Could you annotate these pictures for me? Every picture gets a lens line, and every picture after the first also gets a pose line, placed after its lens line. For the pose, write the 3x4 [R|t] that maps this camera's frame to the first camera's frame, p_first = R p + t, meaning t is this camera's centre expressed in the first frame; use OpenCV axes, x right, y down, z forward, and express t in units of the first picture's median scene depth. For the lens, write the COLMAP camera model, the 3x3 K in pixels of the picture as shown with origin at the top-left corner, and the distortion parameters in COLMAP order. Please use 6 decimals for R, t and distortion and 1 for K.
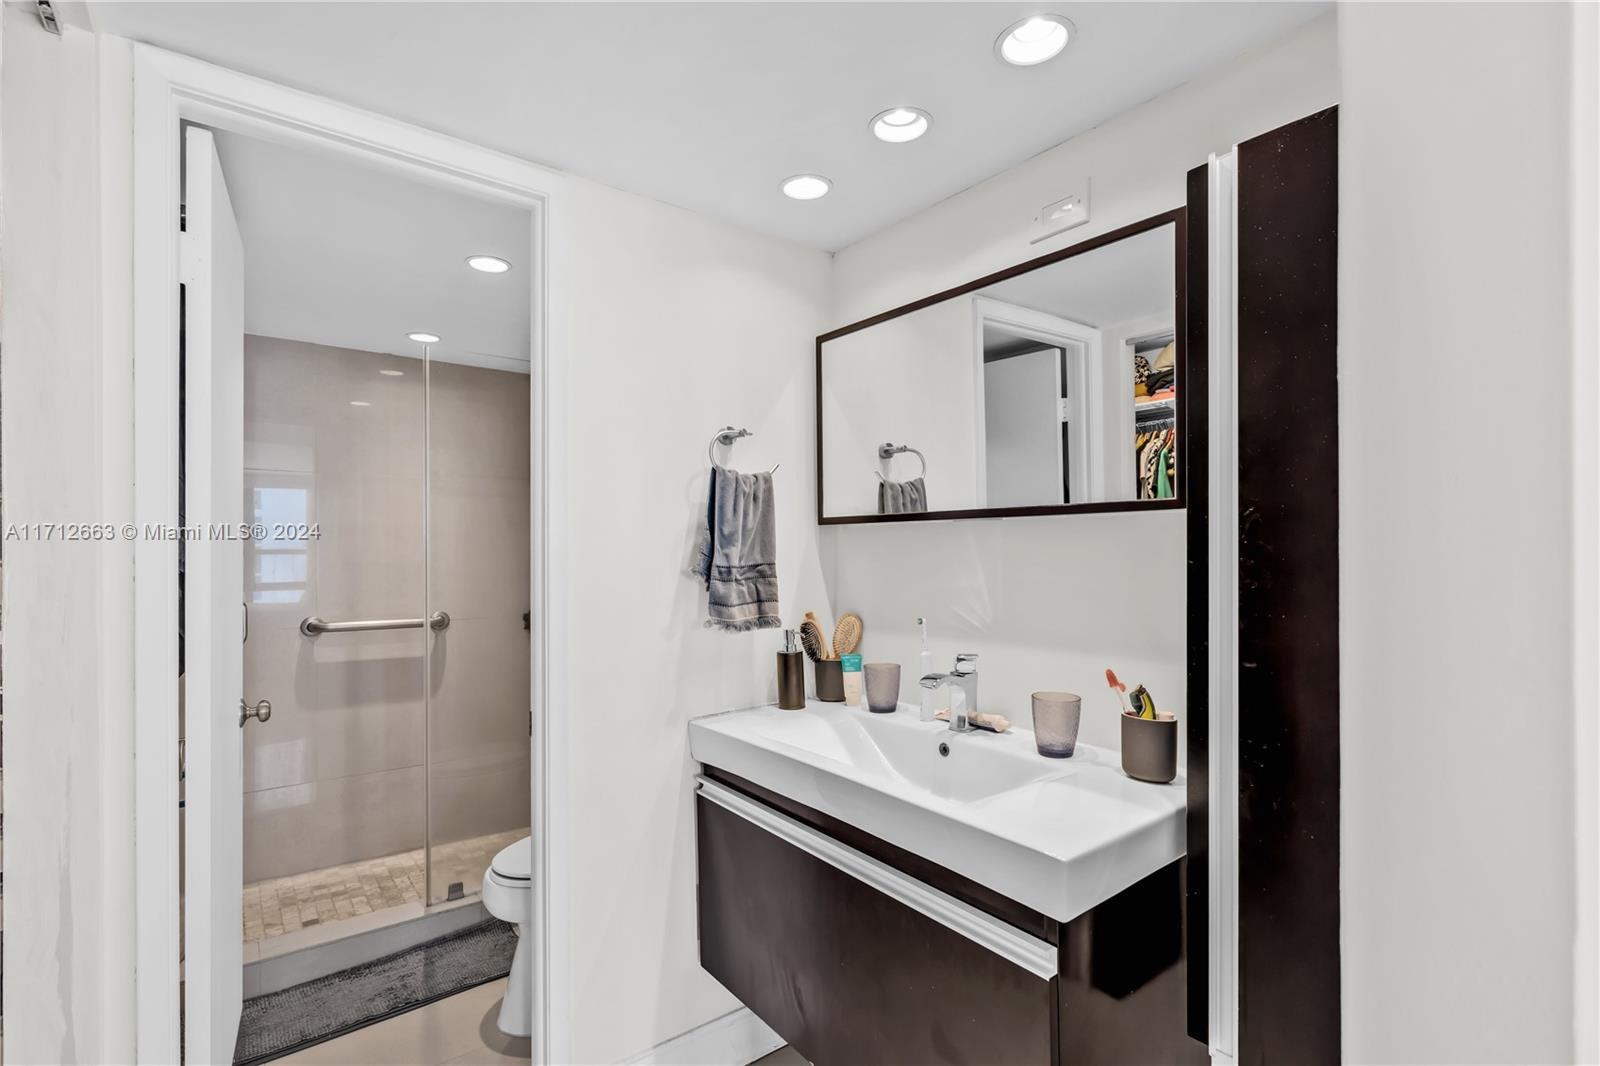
lens RADIAL K [[707.0, 0, 791.1], [0, 707.0, 545.5], [0, 0, 1]] dist [-0.022699, 0.000594]
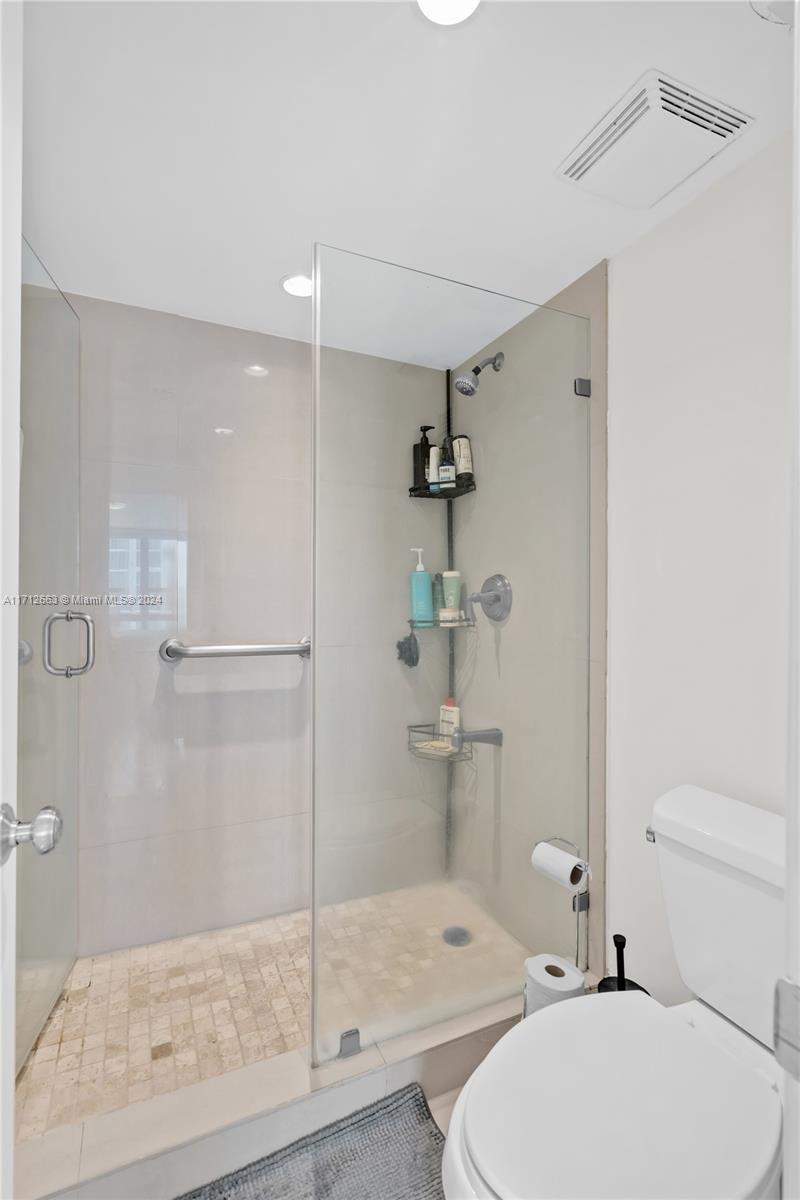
lens RADIAL K [[530.2, 0, 405.3], [0, 530.2, 592.1], [0, 0, 1]] dist [-0.022699, 0.000594]
pose [[0.976974, 0.004796, -0.213306, -0.285156], [-0.006053, 0.999968, -0.005238, 0.048830], [0.213274, 0.006408, 0.976971, 0.453391]]
